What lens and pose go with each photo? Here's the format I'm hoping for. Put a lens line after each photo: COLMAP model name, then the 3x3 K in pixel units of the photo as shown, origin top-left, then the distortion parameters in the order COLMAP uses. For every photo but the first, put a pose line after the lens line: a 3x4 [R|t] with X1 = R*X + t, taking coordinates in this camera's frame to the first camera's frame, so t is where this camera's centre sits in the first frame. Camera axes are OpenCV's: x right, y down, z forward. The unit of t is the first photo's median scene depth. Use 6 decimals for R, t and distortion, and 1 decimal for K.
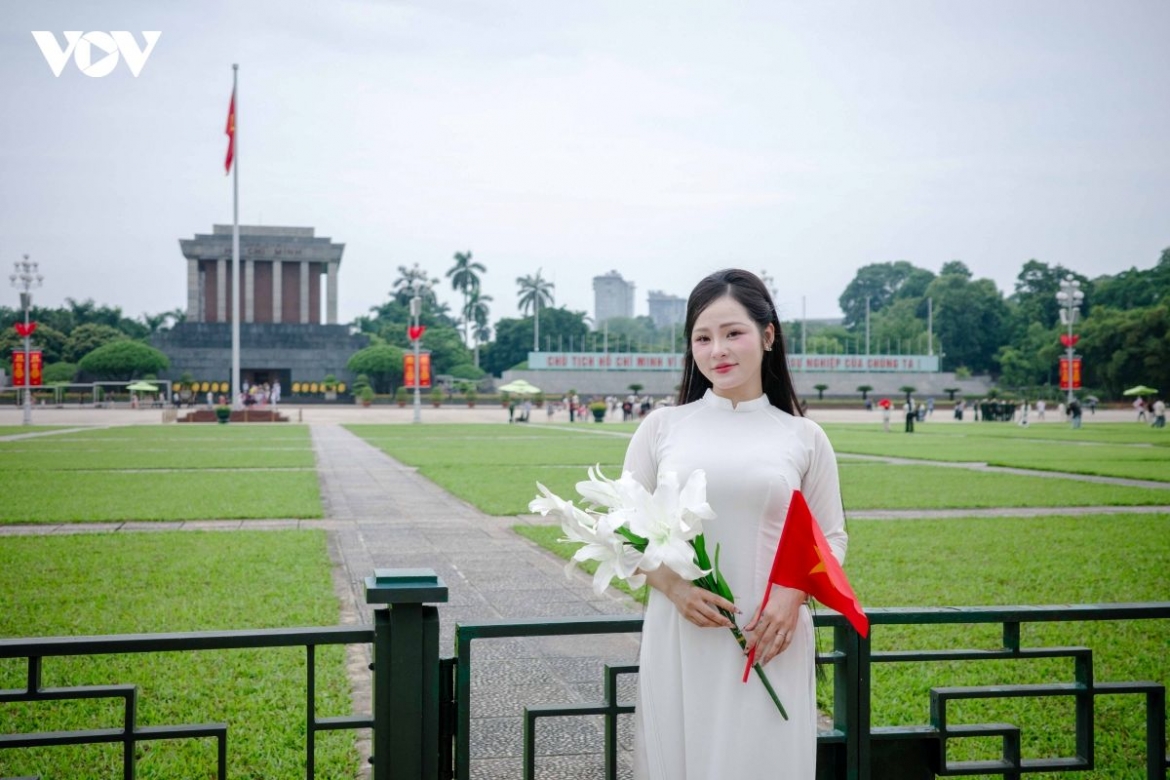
lens RADIAL K [[1367.1, 0, 574.1], [0, 1367.1, 372.9], [0, 0, 1]] dist [0.040598, 0.000000]
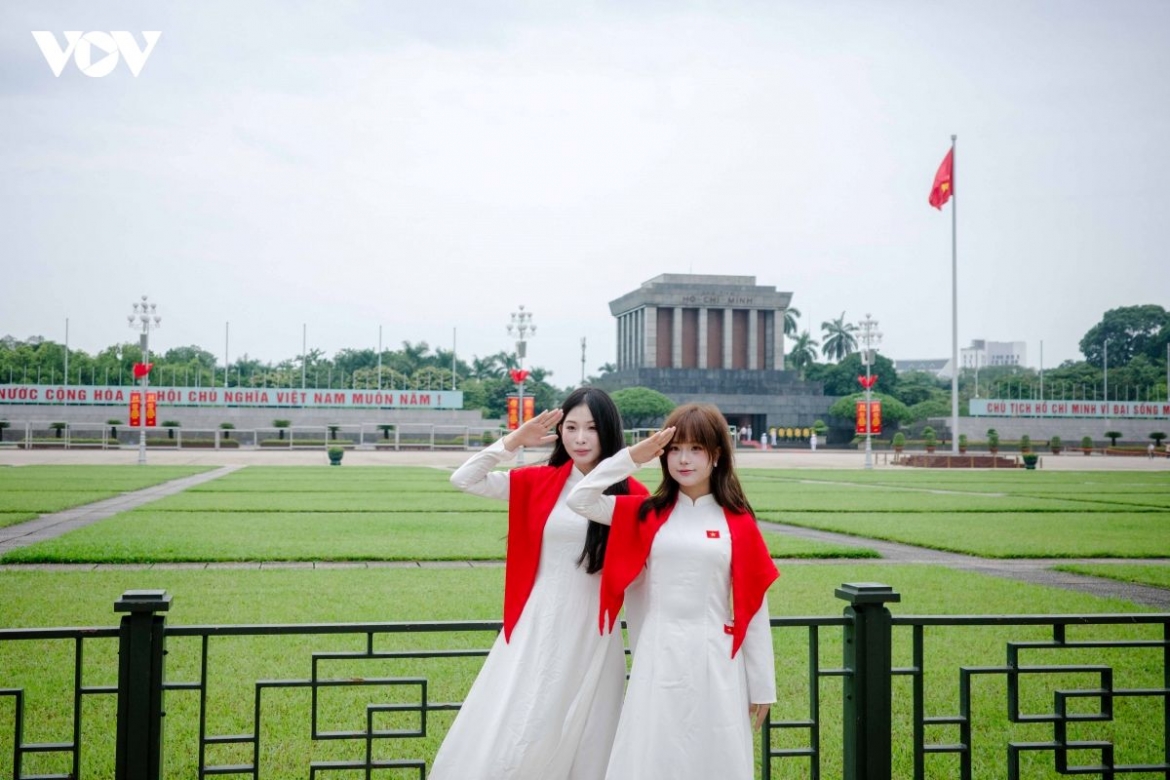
lens RADIAL K [[1418.6, 0, 550.8], [0, 1418.6, 316.3], [0, 0, 1]] dist [0.007675, 0.000000]
pose [[0.998658, 0.002632, -0.051715, -0.289840], [-0.006211, 0.997585, -0.069177, -0.001433], [0.051408, 0.069405, 0.996263, -0.072579]]
